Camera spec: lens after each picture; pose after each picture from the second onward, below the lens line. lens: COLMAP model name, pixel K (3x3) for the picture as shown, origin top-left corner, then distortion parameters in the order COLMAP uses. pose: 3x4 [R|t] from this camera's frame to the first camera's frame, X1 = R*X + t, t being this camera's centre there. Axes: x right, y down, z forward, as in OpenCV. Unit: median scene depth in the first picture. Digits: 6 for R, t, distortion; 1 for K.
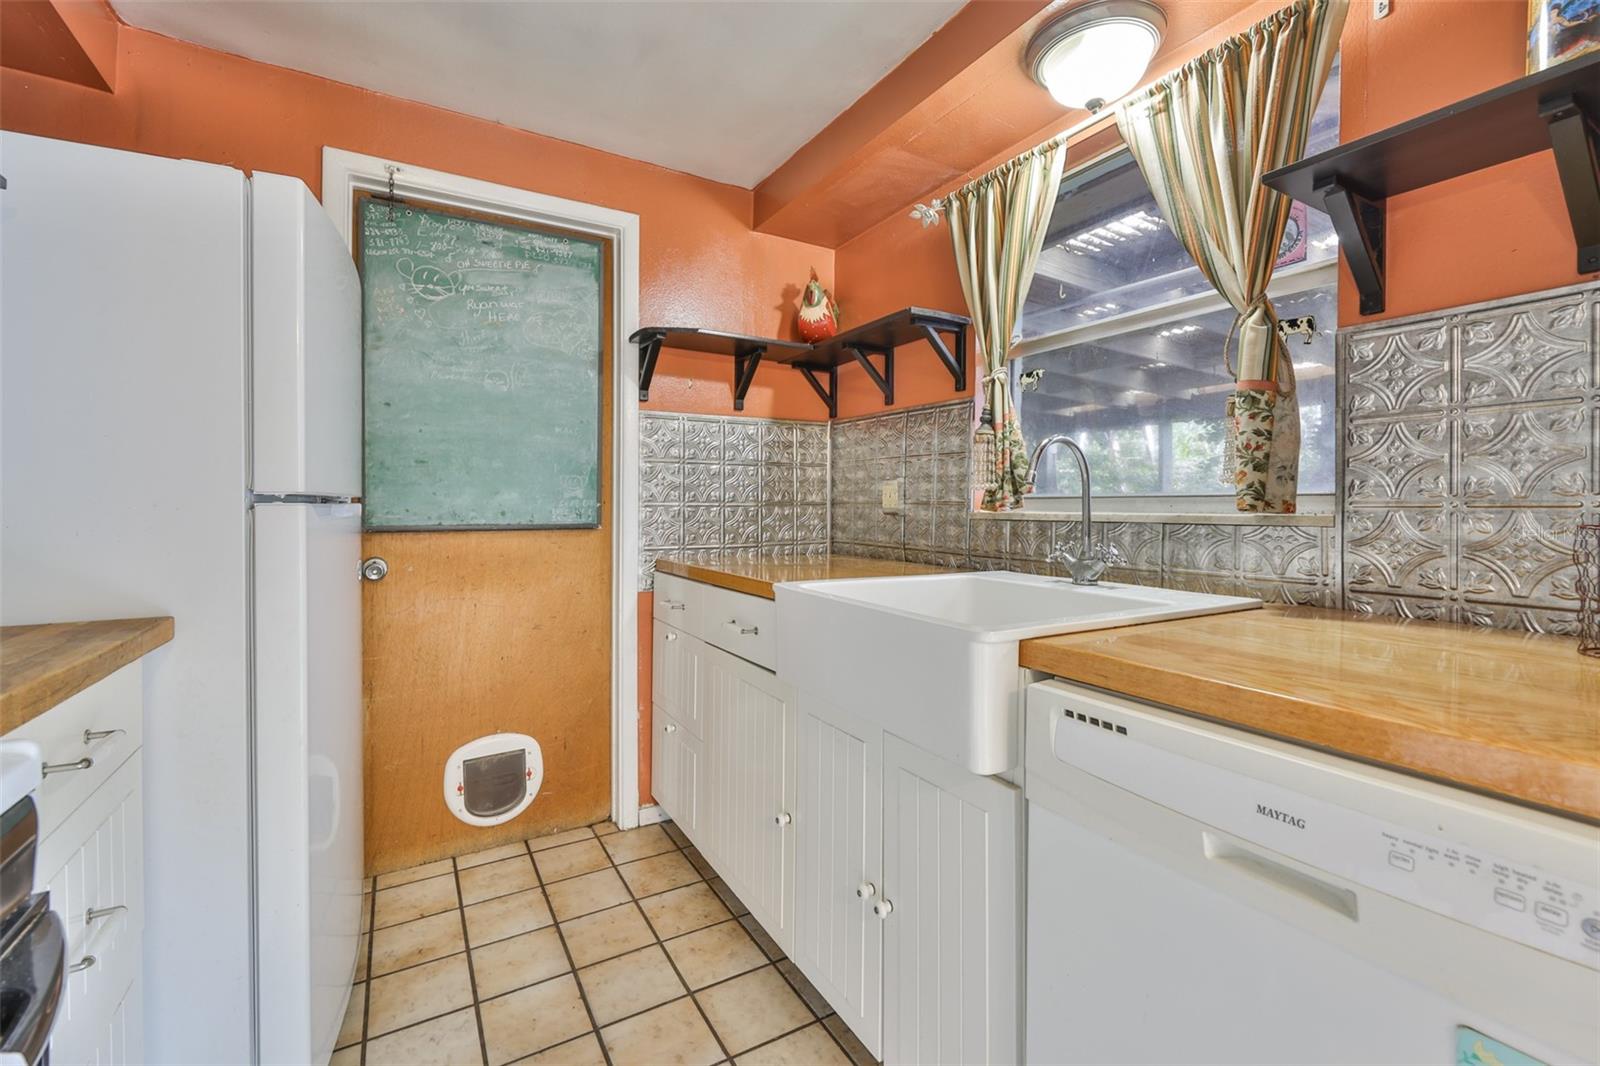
lens RADIAL K [[675.4, 0, 811.9], [0, 675.4, 507.7], [0, 0, 1]] dist [-0.003099, 0.000313]
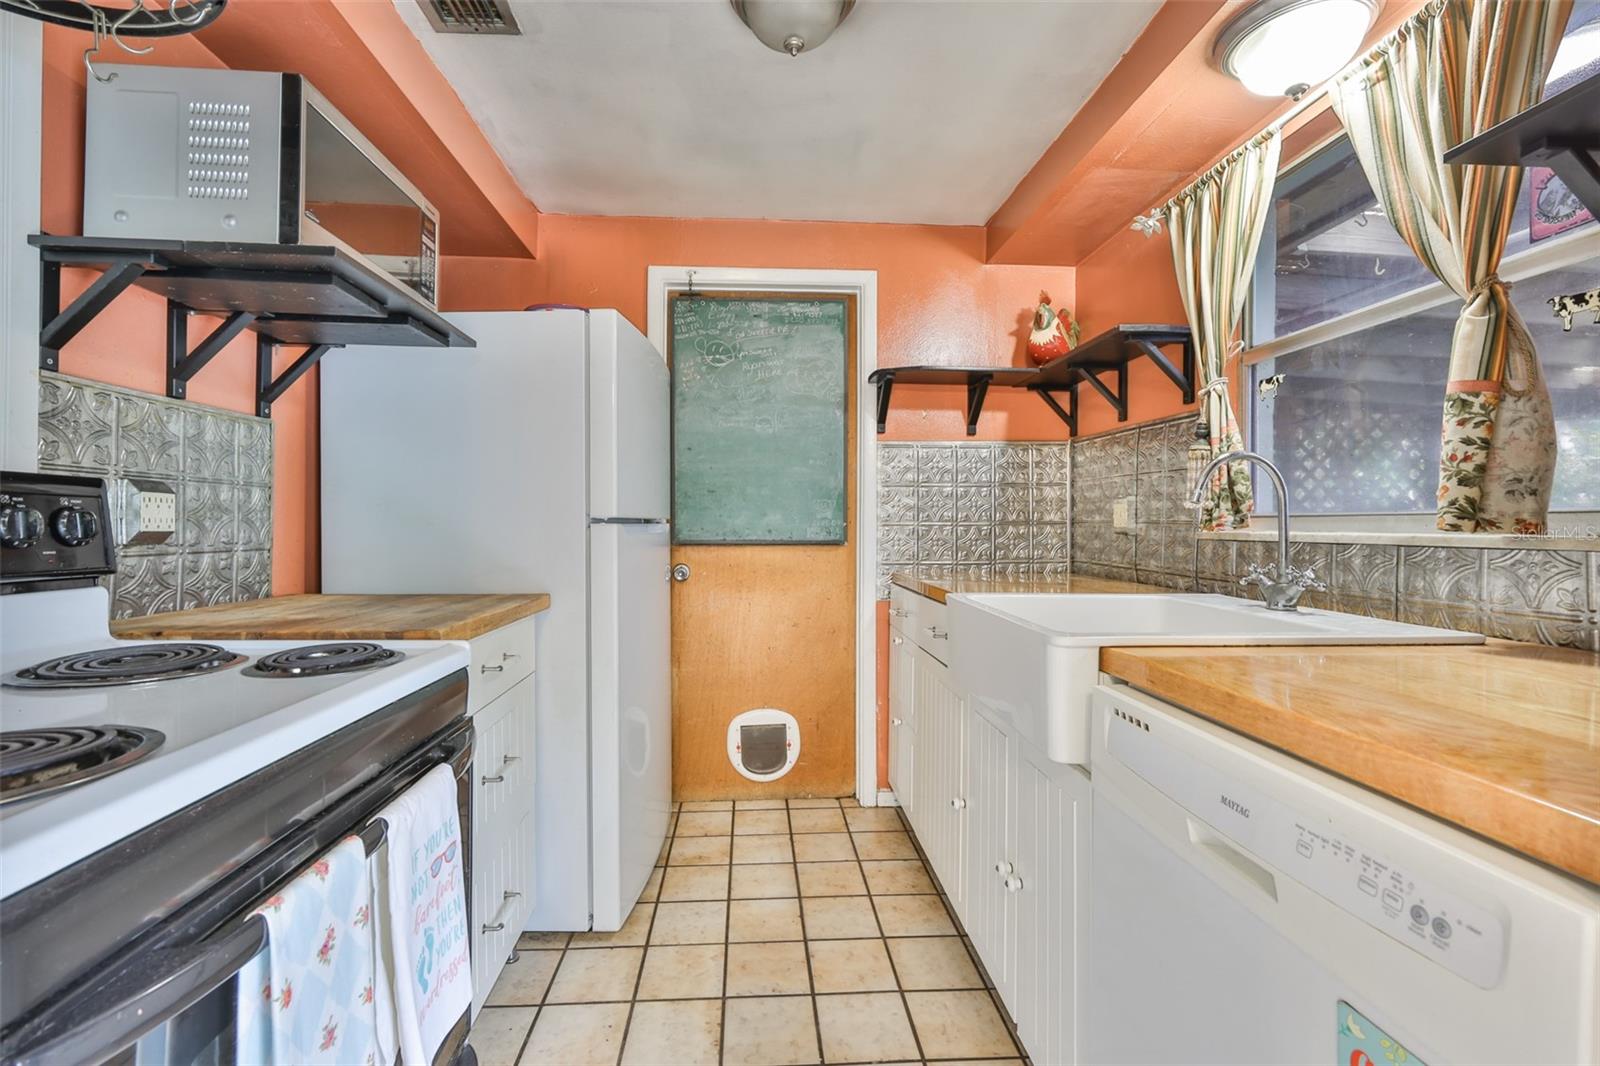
lens RADIAL K [[675.4, 0, 798.4], [0, 675.4, 524.1], [0, 0, 1]] dist [-0.003099, 0.000313]
pose [[0.893020, -0.001092, -0.450016, 0.178088], [-0.000355, 0.999995, -0.003130, -0.001057], [0.450017, 0.002955, 0.893015, -0.101705]]
